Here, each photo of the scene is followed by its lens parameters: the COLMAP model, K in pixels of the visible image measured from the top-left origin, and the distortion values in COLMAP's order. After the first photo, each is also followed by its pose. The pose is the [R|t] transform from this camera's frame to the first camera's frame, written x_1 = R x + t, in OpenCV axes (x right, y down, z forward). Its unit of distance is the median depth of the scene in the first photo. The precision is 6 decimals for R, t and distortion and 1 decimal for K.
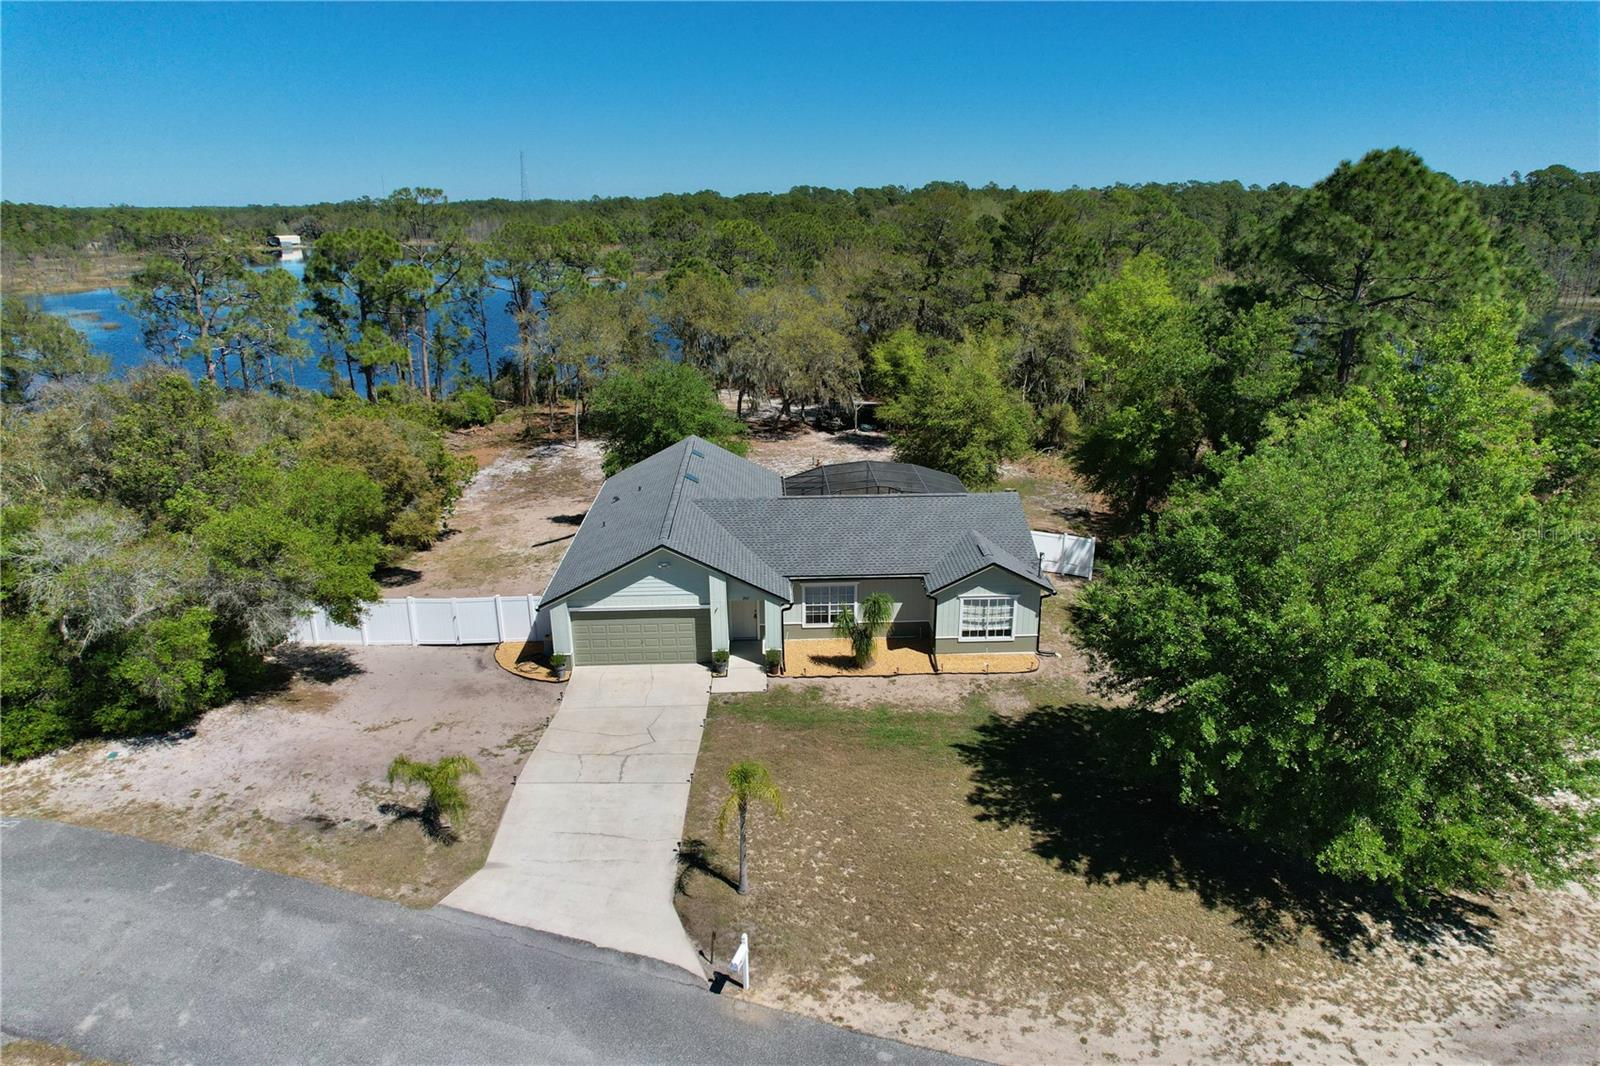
lens RADIAL K [[1018.4, 0, 799.5], [0, 1018.4, 543.9], [0, 0, 1]] dist [-0.072283, 0.066679]
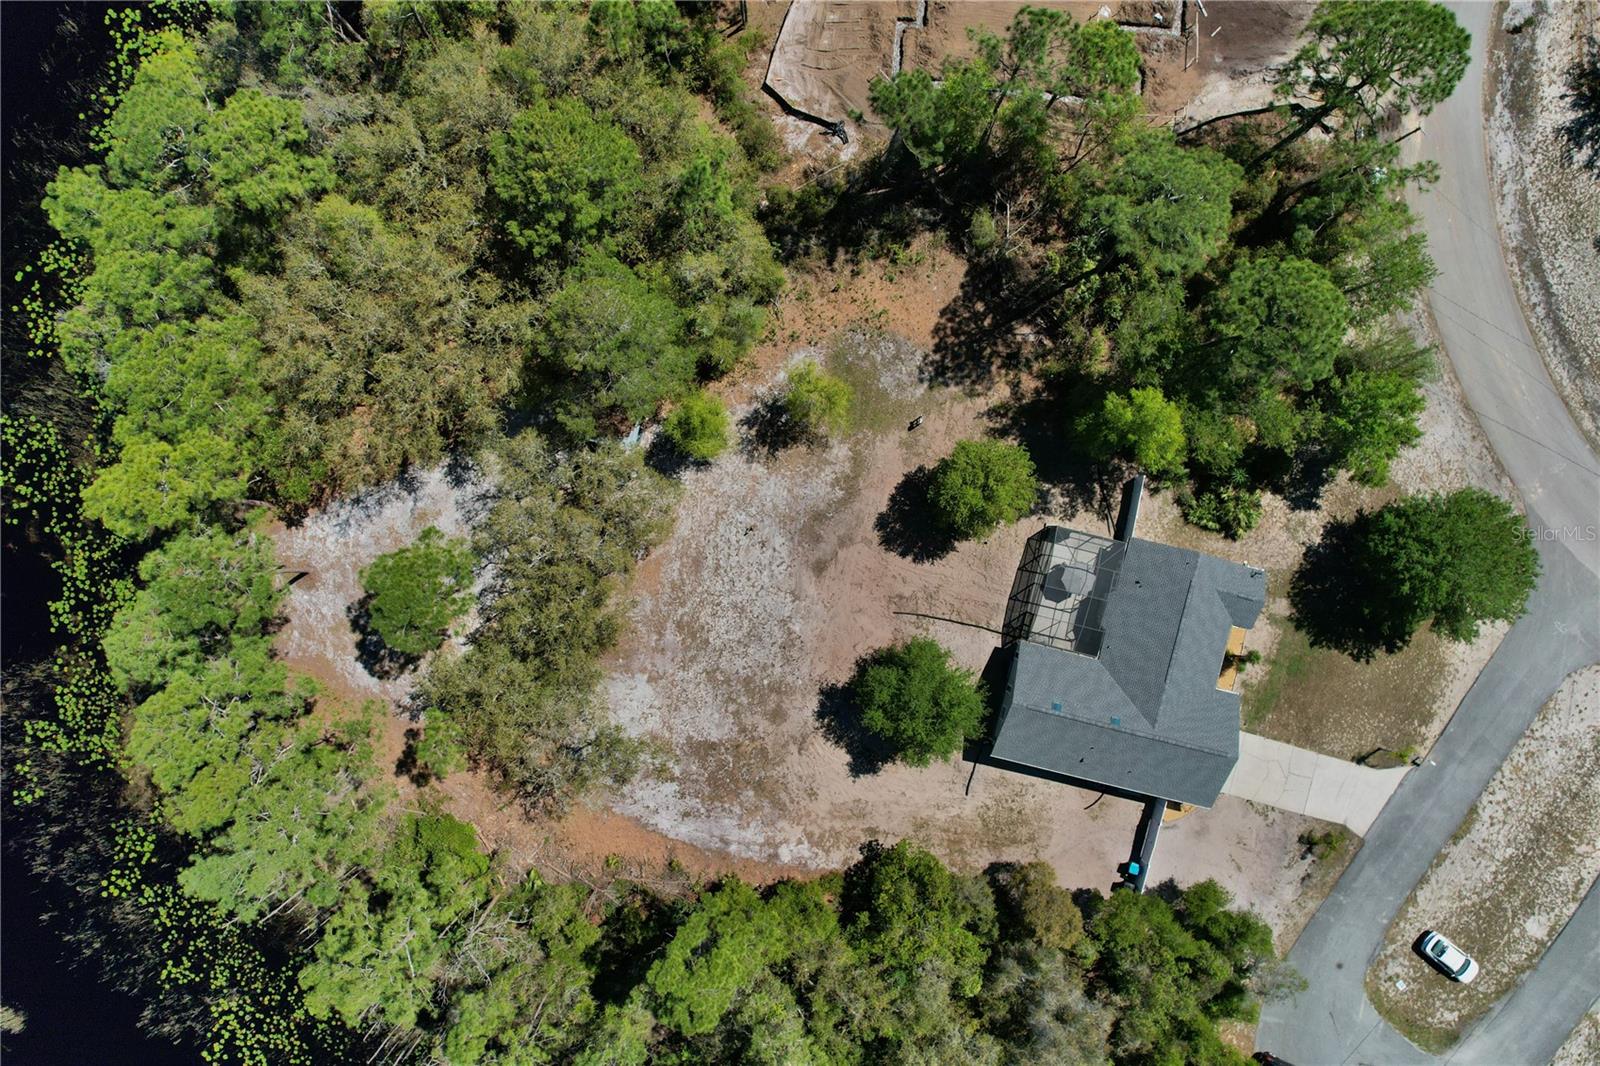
lens RADIAL K [[1032.8, 0, 791.7], [0, 1032.8, 534.7], [0, 0, 1]] dist [-0.074526, 0.070919]
pose [[0.280168, -0.959925, -0.007026, 0.077623], [0.292651, 0.078439, 0.952997, -2.702249], [-0.914254, -0.269056, 0.302899, 1.533893]]
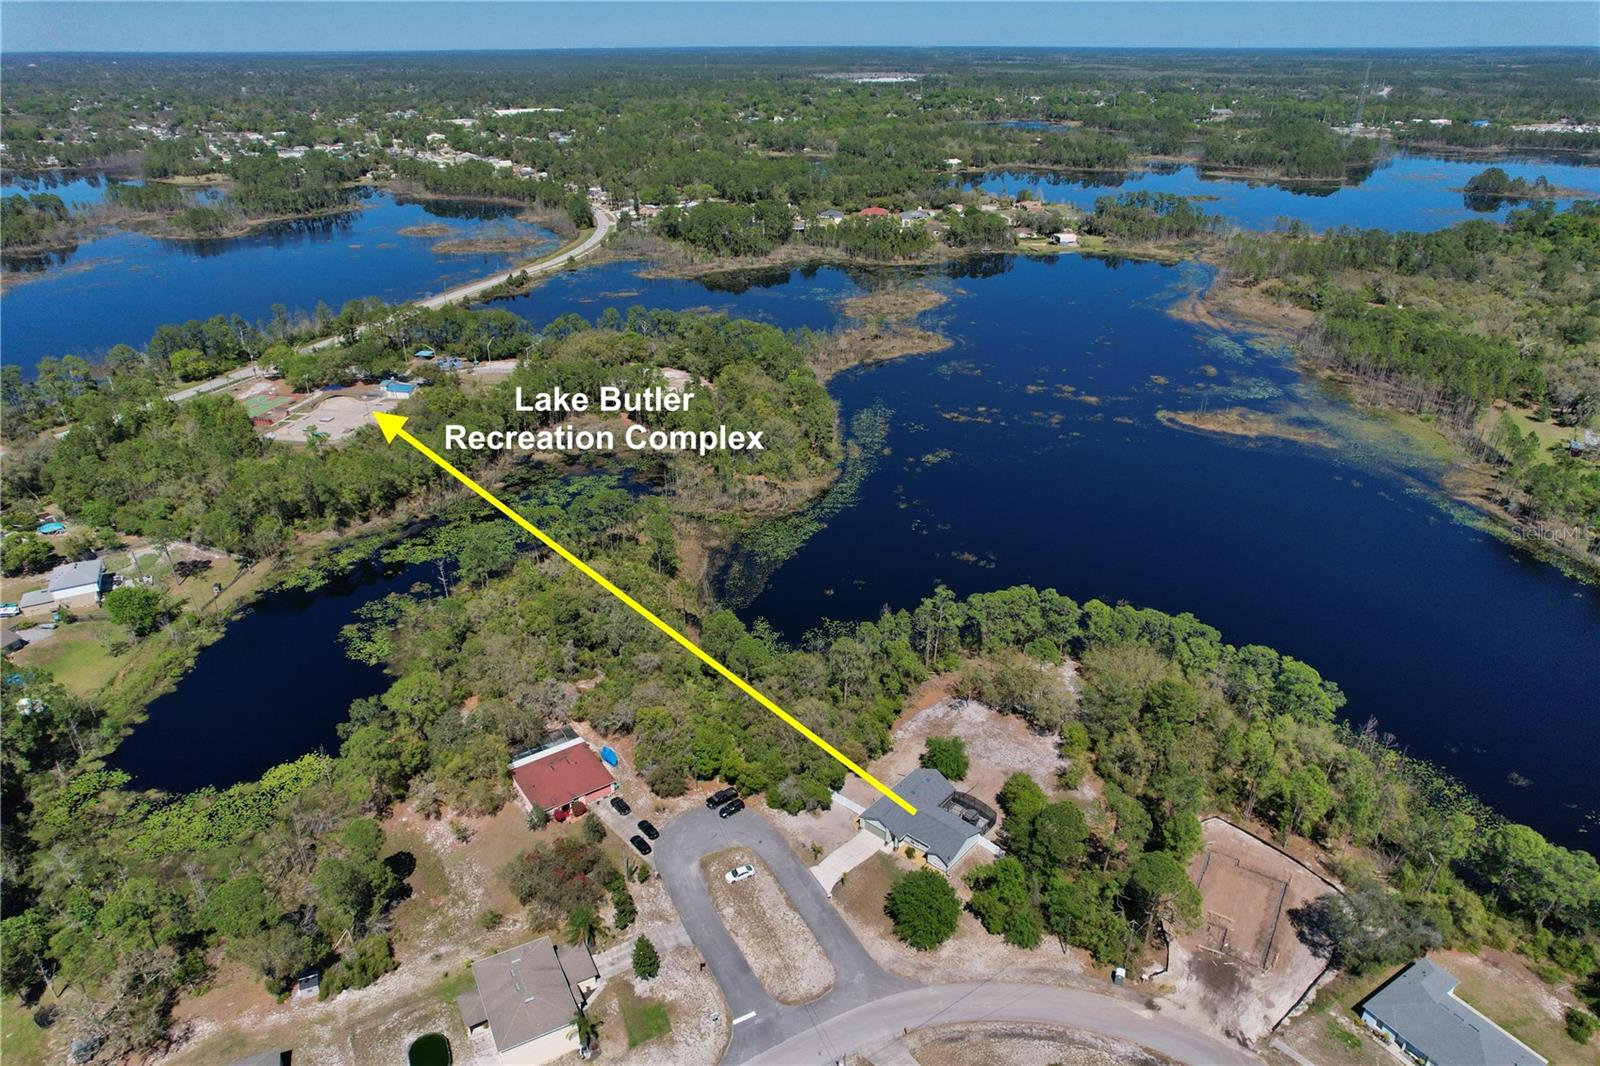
lens RADIAL K [[1018.4, 0, 799.5], [0, 1018.4, 543.9], [0, 0, 1]] dist [-0.072283, 0.066679]
pose [[0.726689, 0.311085, -0.612494, 2.521926], [-0.220504, 0.950041, 0.220909, -2.617905], [0.650616, -0.025474, 0.758980, -3.414448]]
